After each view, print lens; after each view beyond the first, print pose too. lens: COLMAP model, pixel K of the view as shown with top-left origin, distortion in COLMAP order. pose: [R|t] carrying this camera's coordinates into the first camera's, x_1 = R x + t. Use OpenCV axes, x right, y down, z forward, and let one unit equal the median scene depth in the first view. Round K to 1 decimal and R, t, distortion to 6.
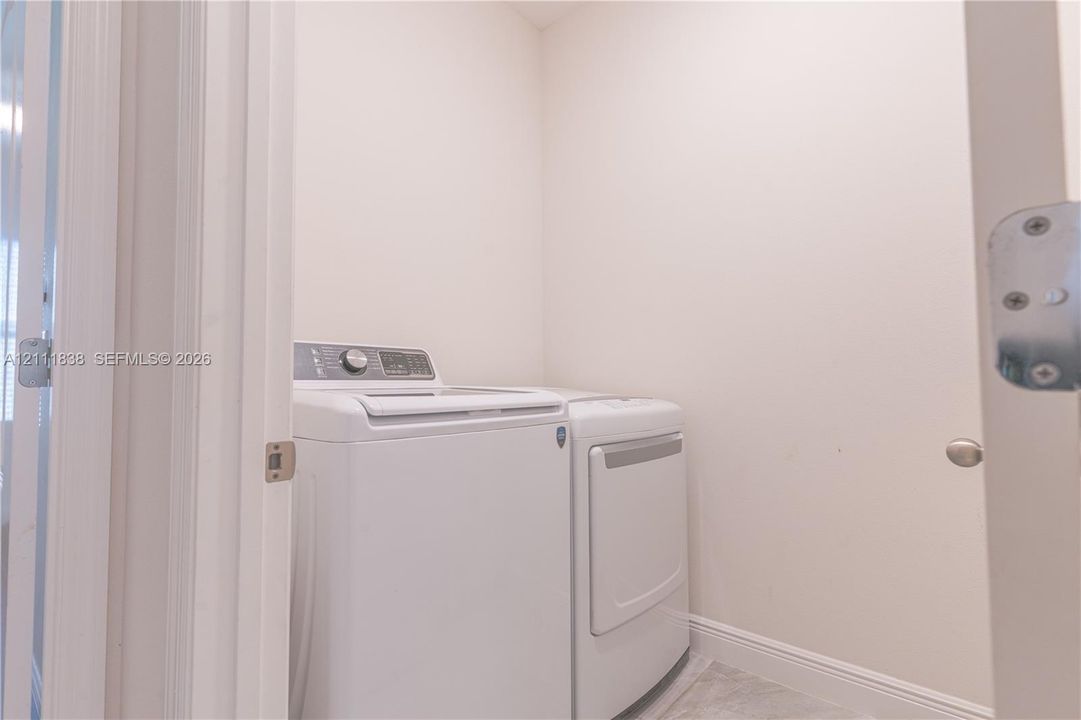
lens RADIAL K [[511.3, 0, 535.3], [0, 511.3, 357.6], [0, 0, 1]] dist [0.000319, 0.000848]
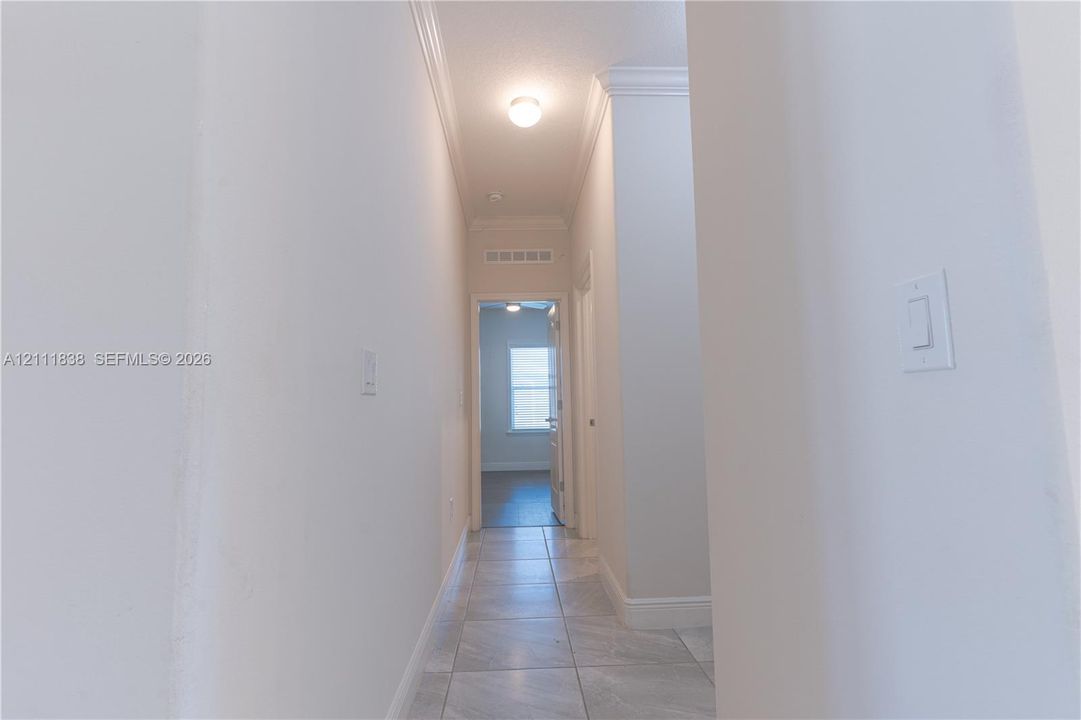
lens RADIAL K [[511.3, 0, 535.3], [0, 511.3, 357.6], [0, 0, 1]] dist [0.000319, 0.000848]
pose [[0.685380, -0.080768, -0.723693, 3.181243], [0.046253, 0.996652, -0.067426, -0.162285], [0.726715, 0.012739, 0.686821, -3.310026]]
